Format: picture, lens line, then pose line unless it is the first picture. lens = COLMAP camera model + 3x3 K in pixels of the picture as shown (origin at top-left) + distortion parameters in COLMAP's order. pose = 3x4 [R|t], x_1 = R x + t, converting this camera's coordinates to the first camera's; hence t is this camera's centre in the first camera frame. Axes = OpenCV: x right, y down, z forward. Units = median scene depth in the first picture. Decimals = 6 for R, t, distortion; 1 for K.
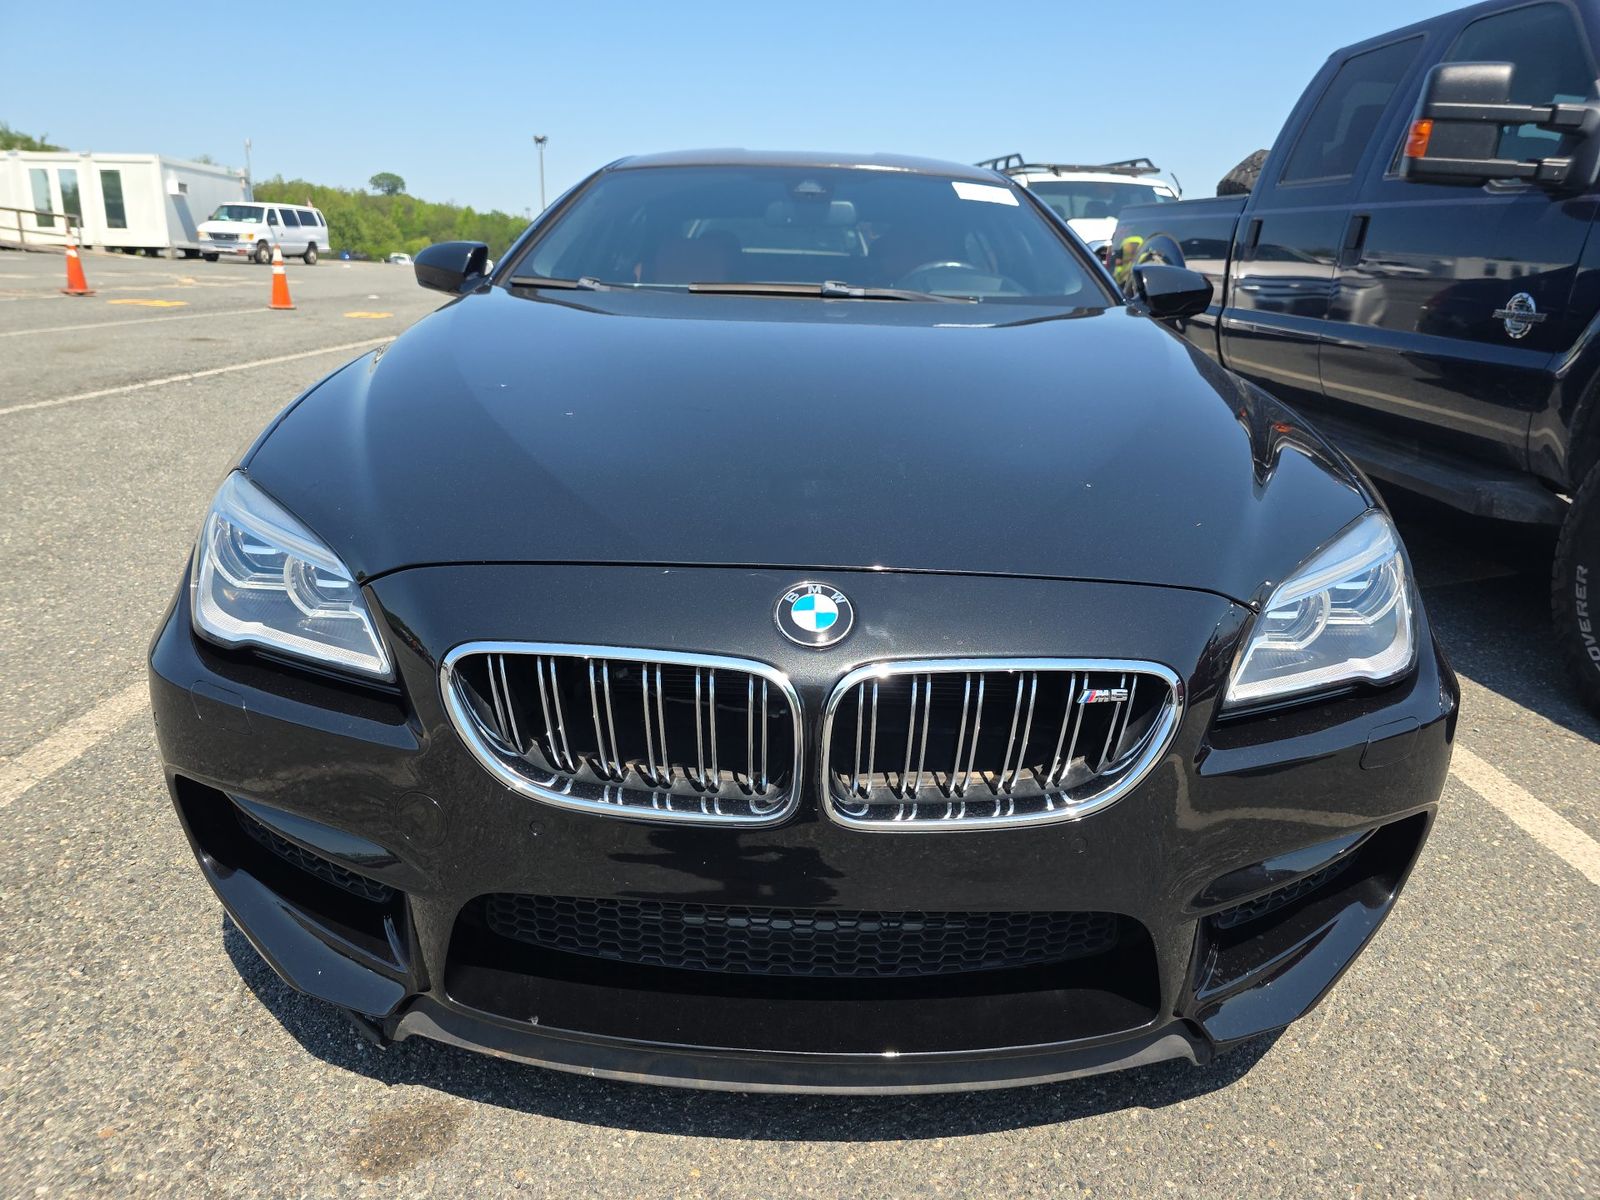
lens RADIAL K [[1083.7, 0, 800.0], [0, 1083.7, 600.0], [0, 0, 1]] dist [0.020961, -0.004888]
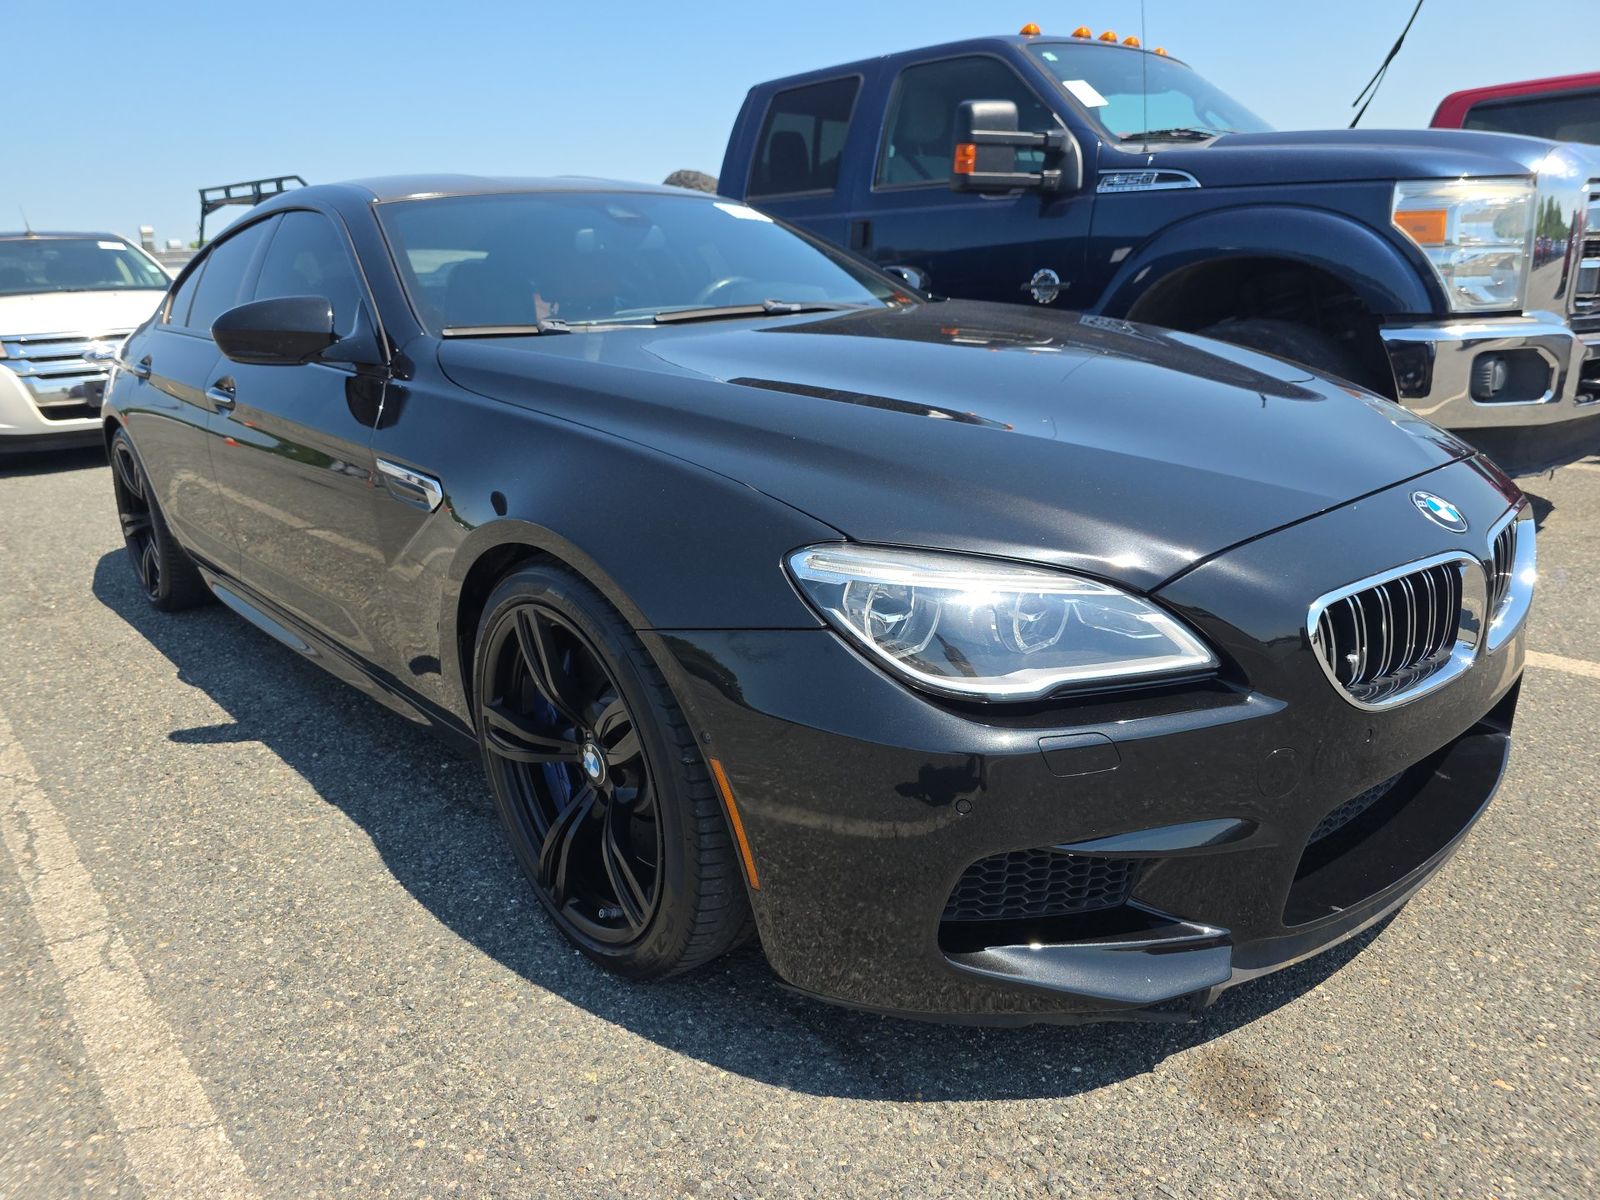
lens RADIAL K [[1083.7, 0, 800.0], [0, 1083.7, 600.0], [0, 0, 1]] dist [0.020961, -0.004888]
pose [[0.757017, -0.259384, 0.599704, -0.649380], [0.269048, 0.960150, 0.075660, -0.089675], [-0.595431, 0.104073, 0.796637, 0.184605]]
